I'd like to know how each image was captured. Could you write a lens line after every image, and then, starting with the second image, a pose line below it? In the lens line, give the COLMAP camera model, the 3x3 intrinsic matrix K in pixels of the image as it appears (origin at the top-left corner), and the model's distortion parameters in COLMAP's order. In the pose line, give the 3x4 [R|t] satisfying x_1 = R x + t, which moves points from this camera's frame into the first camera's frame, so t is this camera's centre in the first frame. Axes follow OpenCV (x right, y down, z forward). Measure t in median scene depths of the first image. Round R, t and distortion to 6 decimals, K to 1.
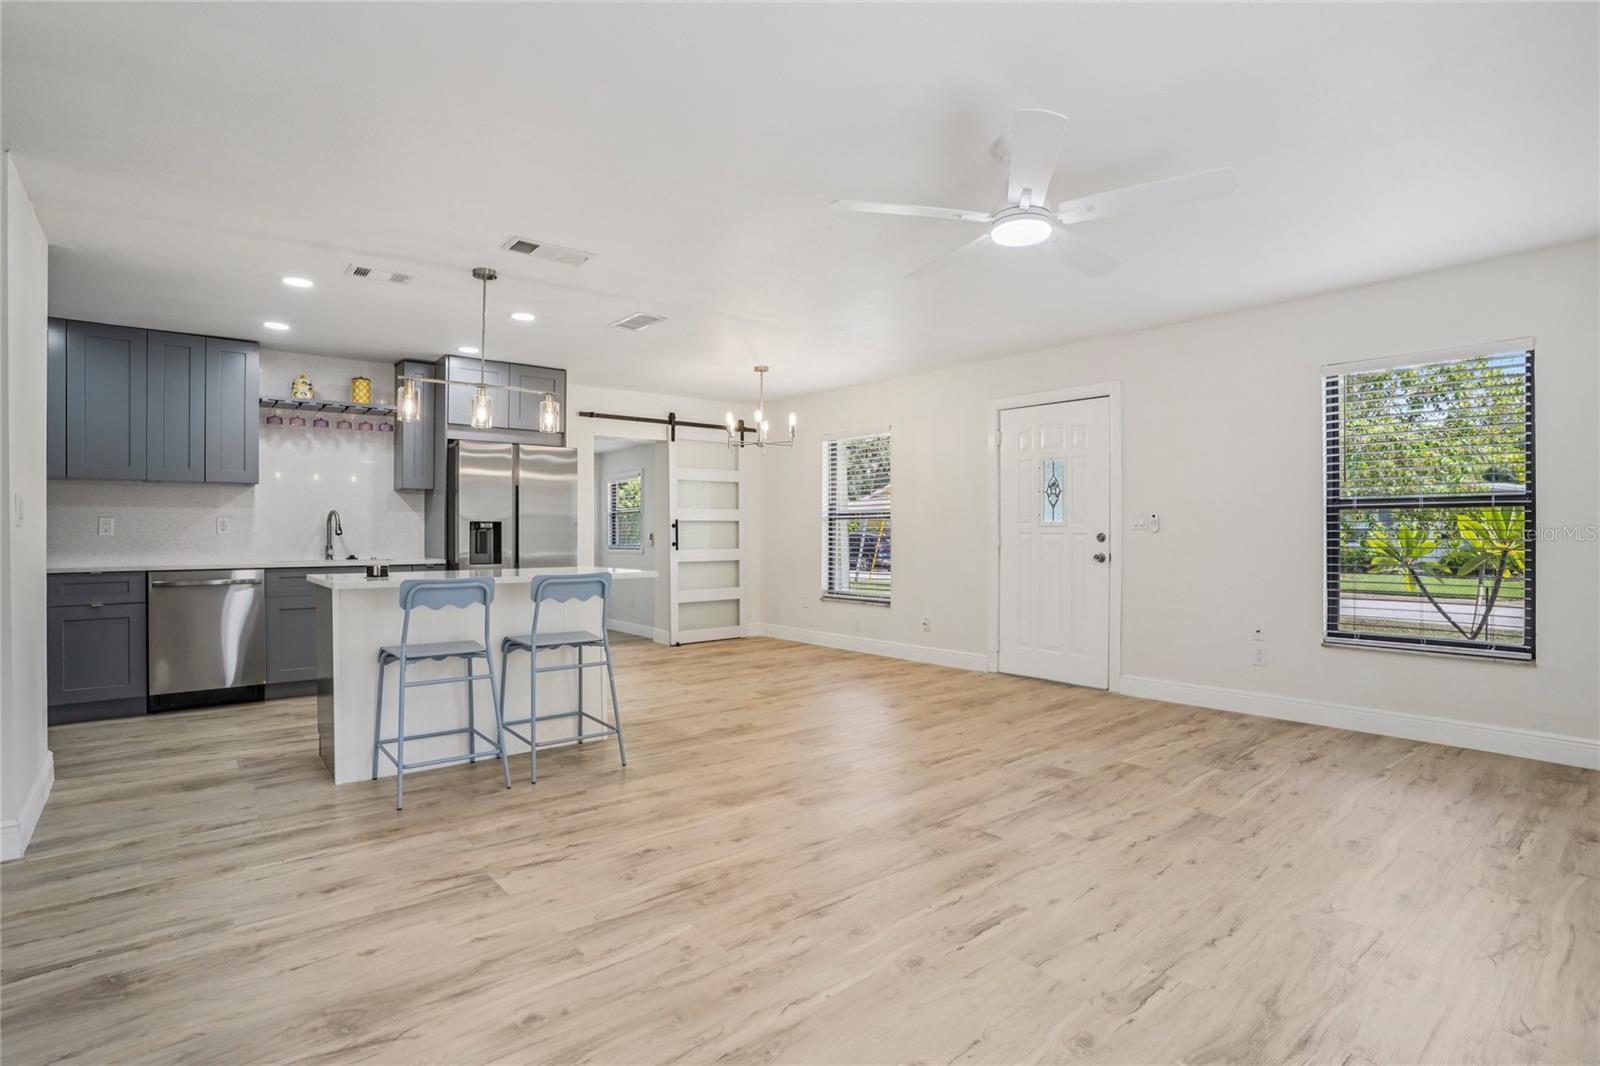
lens RADIAL K [[786.0, 0, 802.8], [0, 786.0, 532.1], [0, 0, 1]] dist [-0.078514, 0.034323]
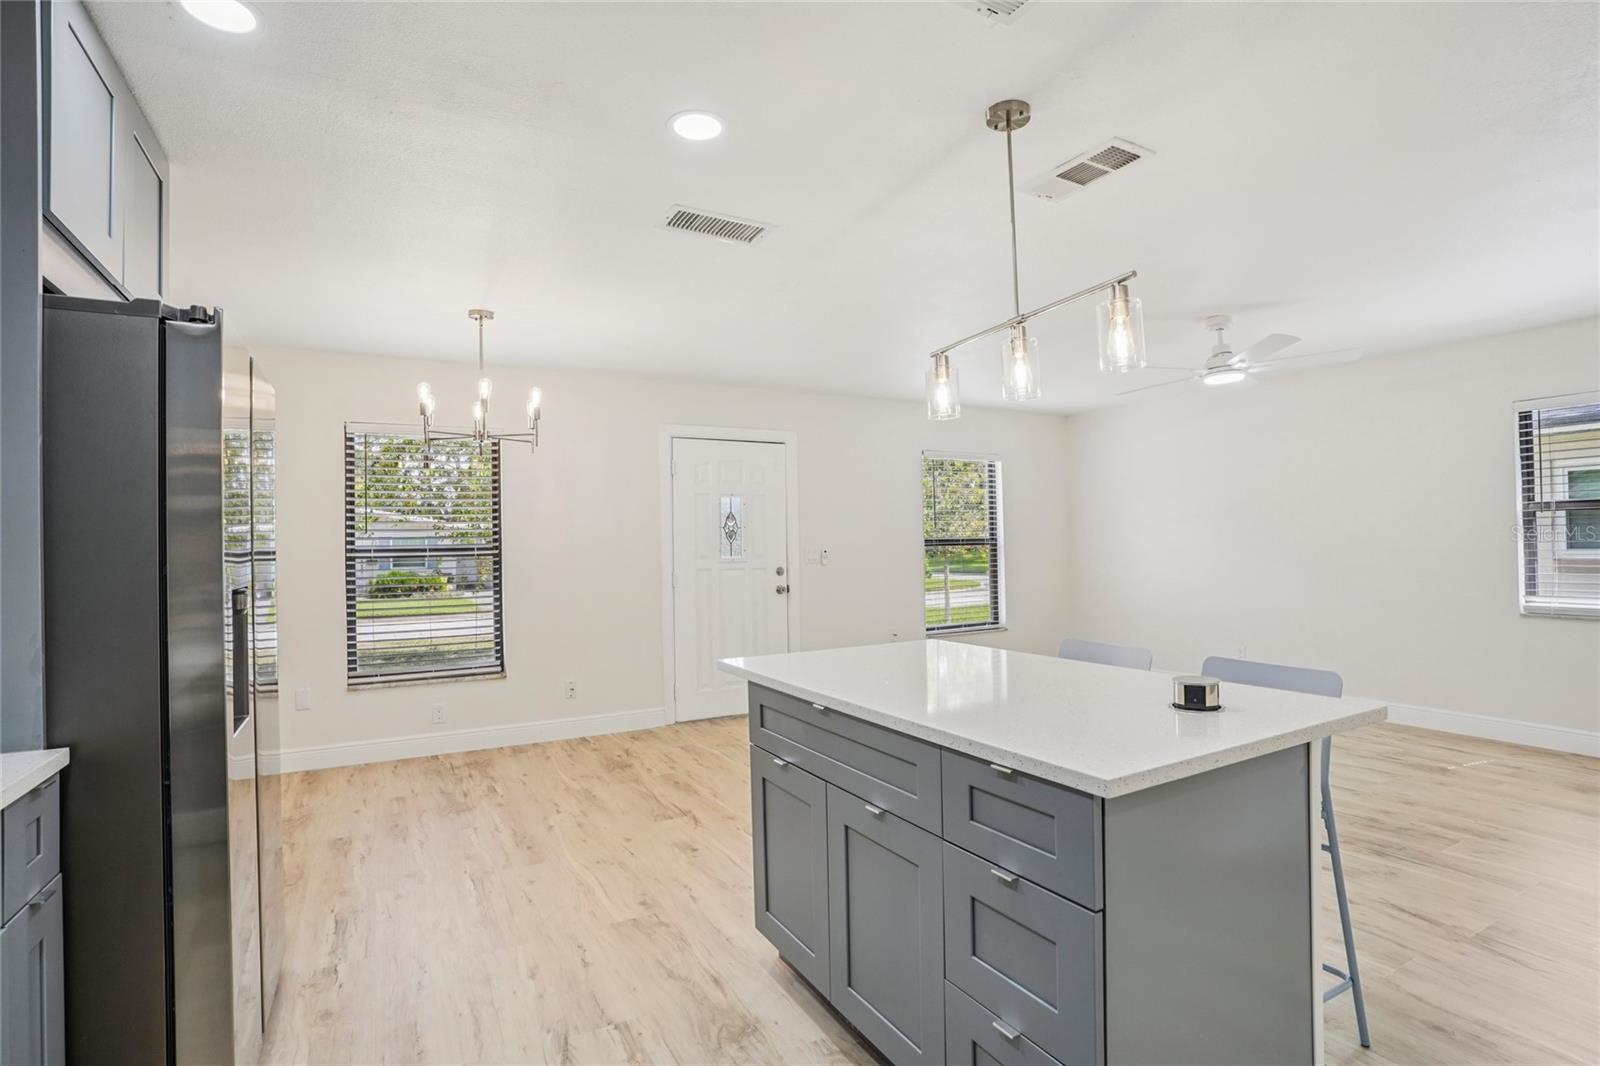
lens RADIAL K [[785.0, 0, 809.9], [0, 785.0, 526.3], [0, 0, 1]] dist [-0.075200, 0.031768]
pose [[0.185017, 0.022300, 0.982482, -1.190188], [0.021239, 0.999418, -0.026684, -0.044877], [-0.982506, 0.025804, 0.184435, 1.296993]]
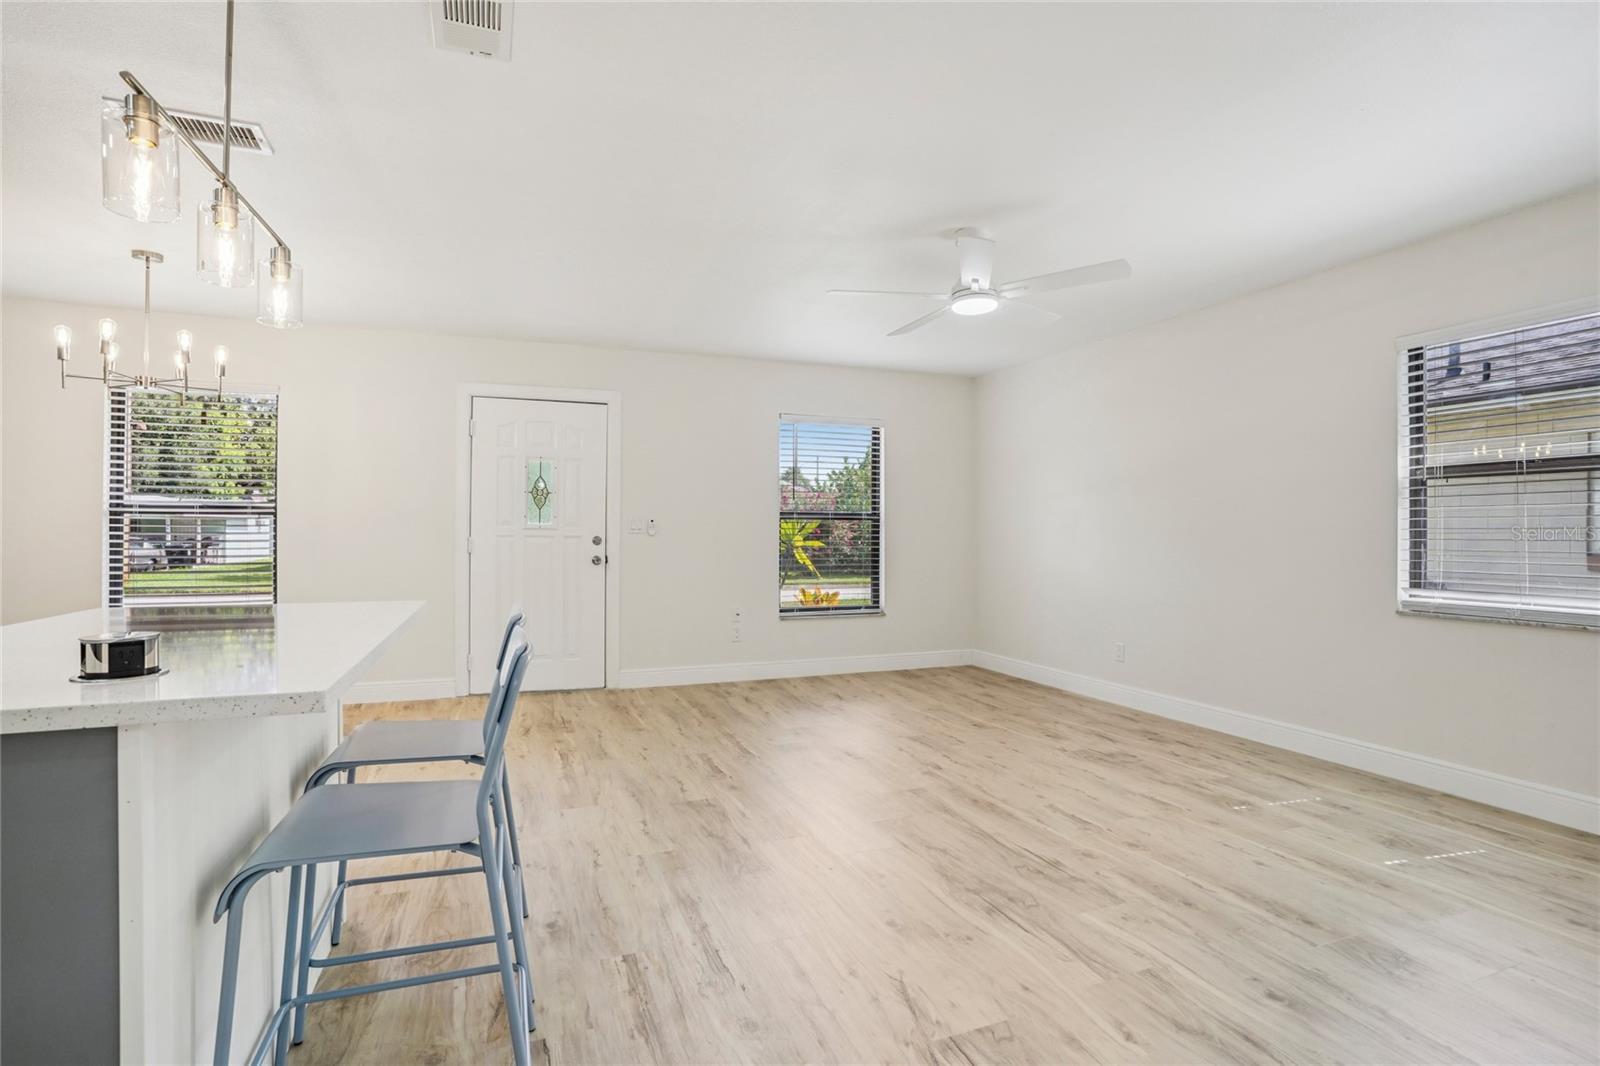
lens RADIAL K [[786.0, 0, 802.8], [0, 786.0, 532.1], [0, 0, 1]] dist [-0.078514, 0.034323]
pose [[0.317831, 0.005593, 0.948131, -0.868248], [-0.000594, 0.999984, -0.005699, 0.002455], [-0.948147, 0.001248, 0.317829, 0.717200]]
